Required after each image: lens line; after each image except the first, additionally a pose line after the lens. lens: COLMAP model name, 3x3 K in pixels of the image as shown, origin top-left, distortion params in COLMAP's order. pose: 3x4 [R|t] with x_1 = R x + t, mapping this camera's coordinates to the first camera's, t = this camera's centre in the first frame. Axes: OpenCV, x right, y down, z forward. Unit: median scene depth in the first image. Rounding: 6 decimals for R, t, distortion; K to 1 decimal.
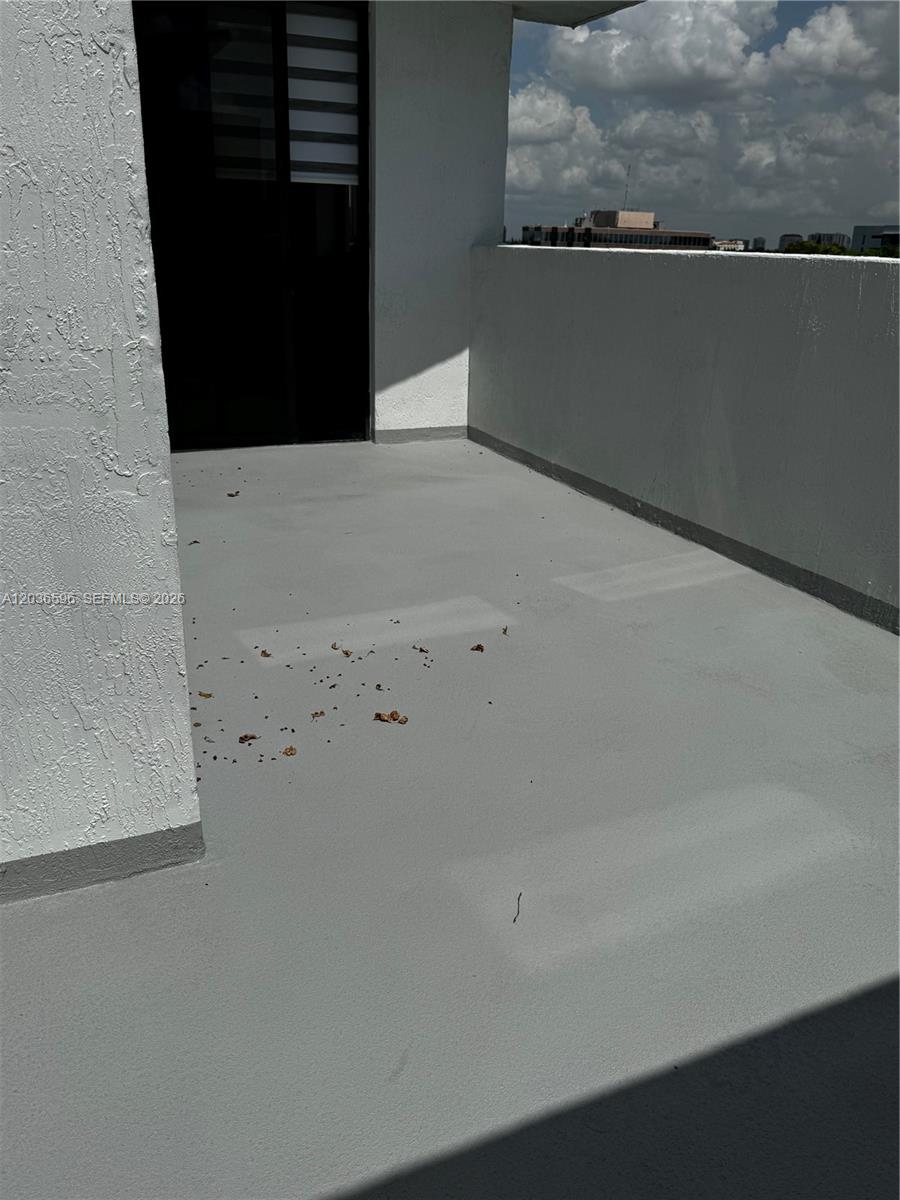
lens RADIAL K [[952.4, 0, 454.4], [0, 952.4, 600.9], [0, 0, 1]] dist [0.041041, -0.009844]
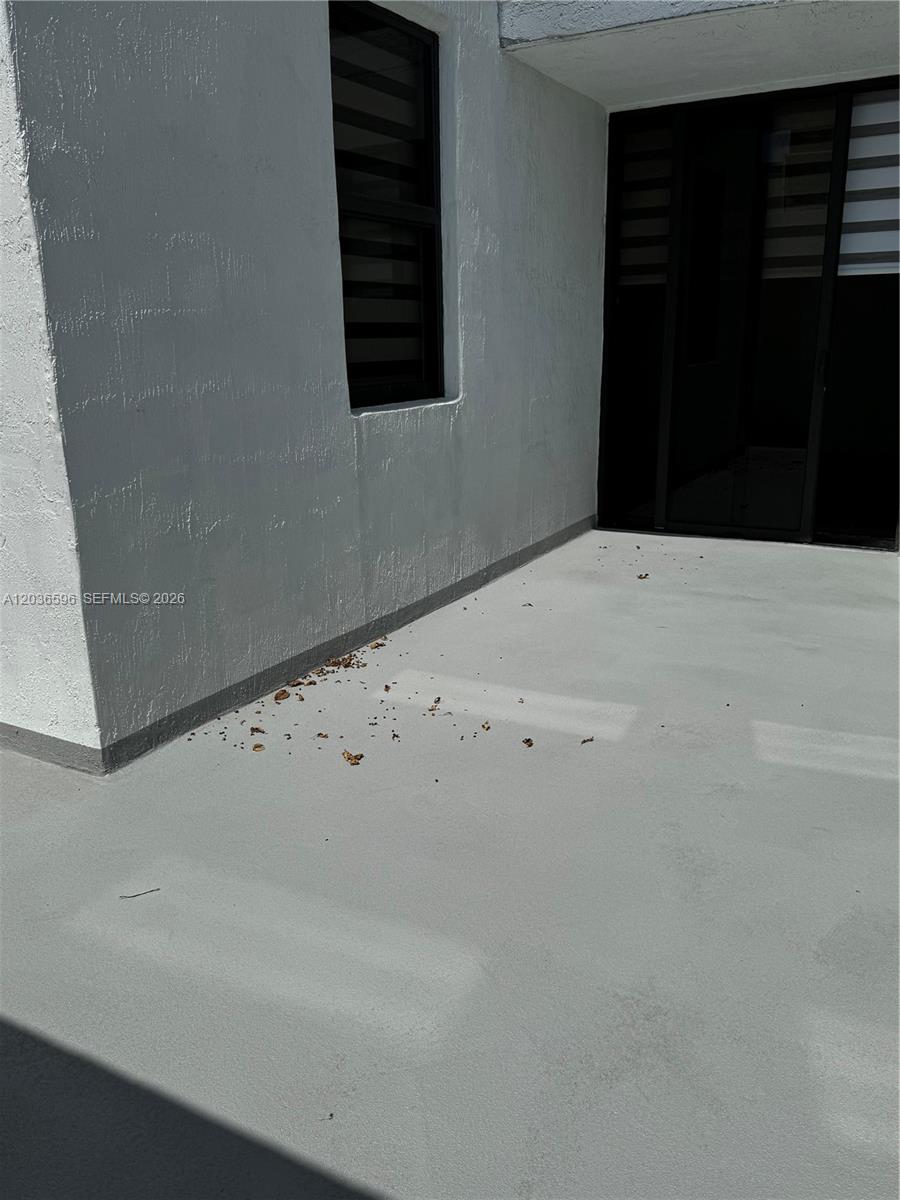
lens RADIAL K [[952.4, 0, 454.4], [0, 952.4, 600.9], [0, 0, 1]] dist [0.041041, -0.009844]
pose [[0.597186, 0.183304, -0.780877, 0.702326], [-0.252432, 0.967019, 0.033948, -0.103346], [0.761345, 0.176846, 0.623762, 0.293728]]
